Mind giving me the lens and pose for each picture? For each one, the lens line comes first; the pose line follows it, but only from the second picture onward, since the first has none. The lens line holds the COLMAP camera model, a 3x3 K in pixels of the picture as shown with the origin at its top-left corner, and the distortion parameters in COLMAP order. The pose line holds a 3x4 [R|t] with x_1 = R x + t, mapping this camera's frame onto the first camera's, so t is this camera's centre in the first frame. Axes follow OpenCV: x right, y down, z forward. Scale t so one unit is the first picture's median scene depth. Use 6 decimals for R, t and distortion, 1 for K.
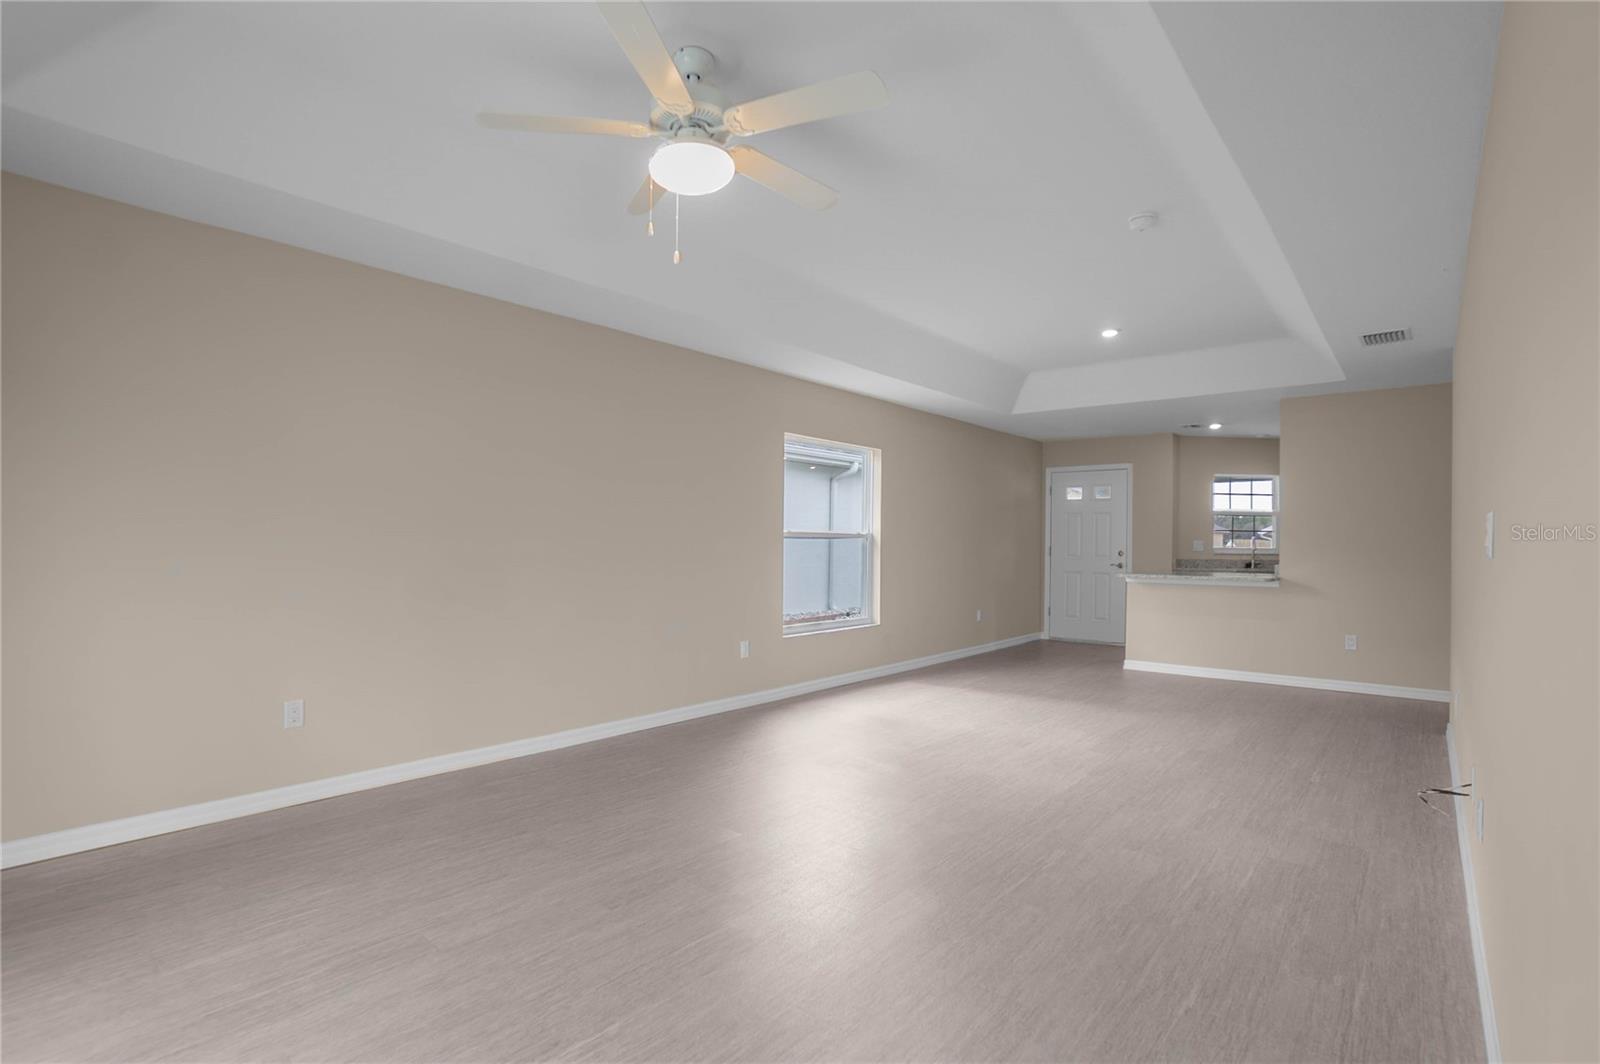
lens RADIAL K [[755.3, 0, 800.0], [0, 755.3, 532.0], [0, 0, 1]] dist [-0.041726, 0.018762]
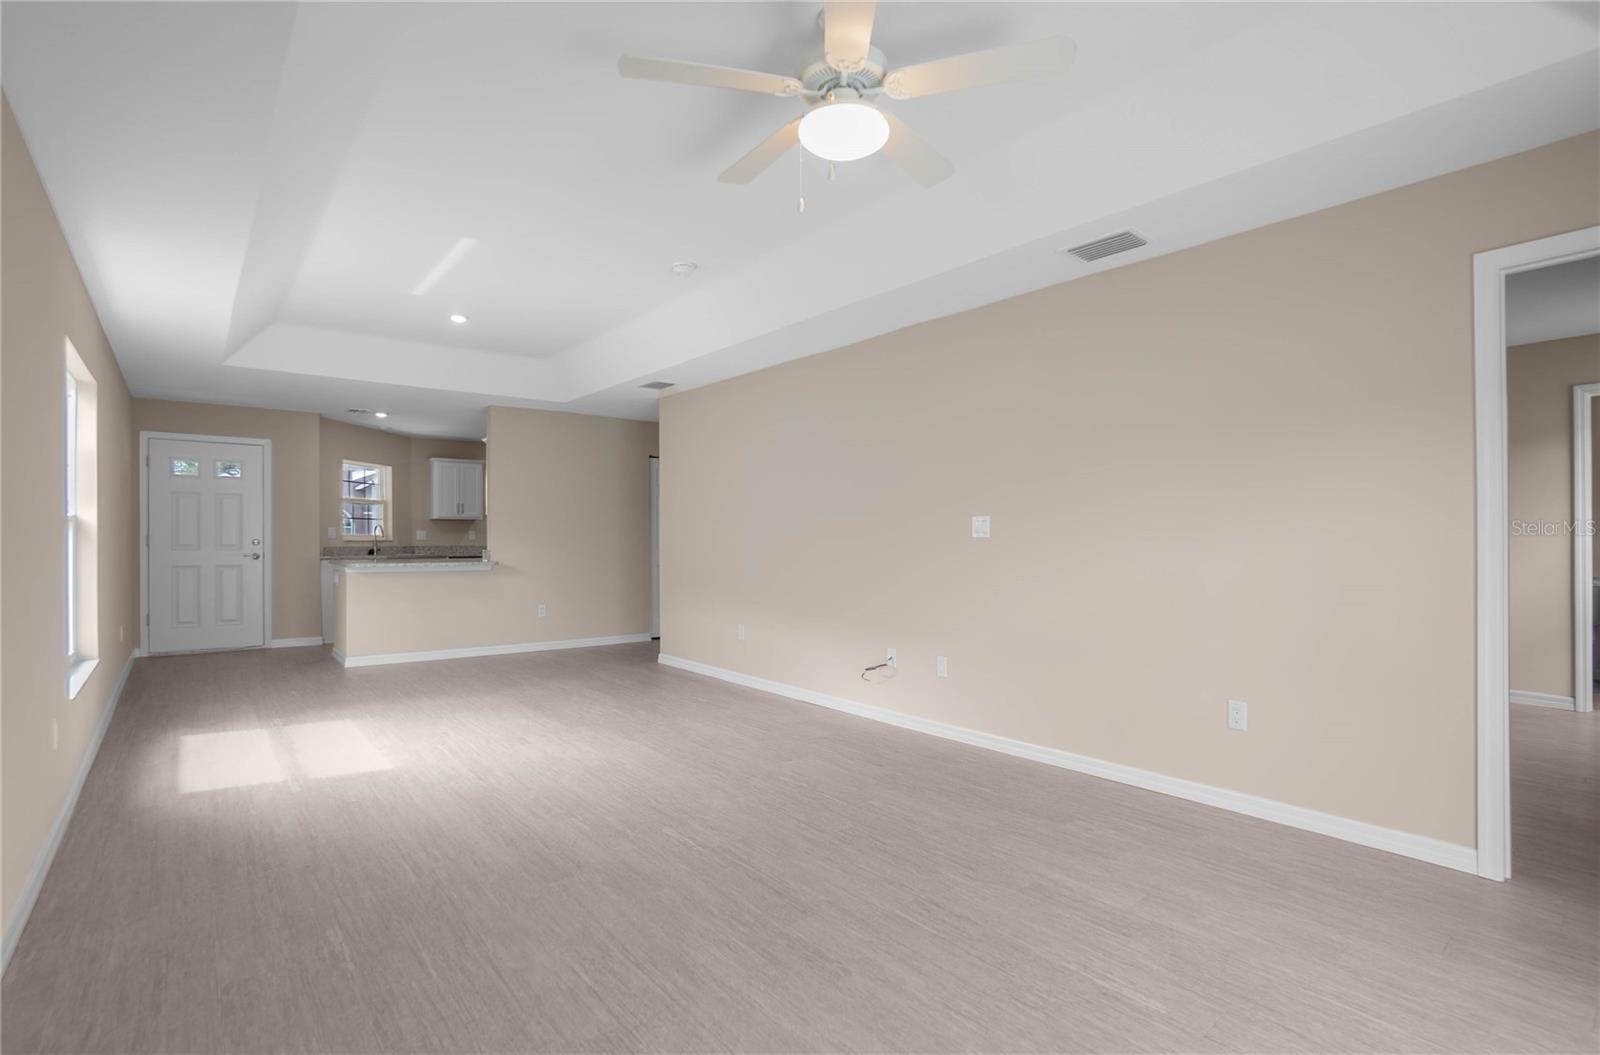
lens RADIAL K [[755.3, 0, 768.2], [0, 755.3, 537.2], [0, 0, 1]] dist [-0.025139, -0.000231]
pose [[0.213687, -0.008852, 0.976862, -0.292107], [-0.018670, 0.999739, 0.013143, 0.000340], [-0.976724, -0.021047, 0.213466, 0.244860]]
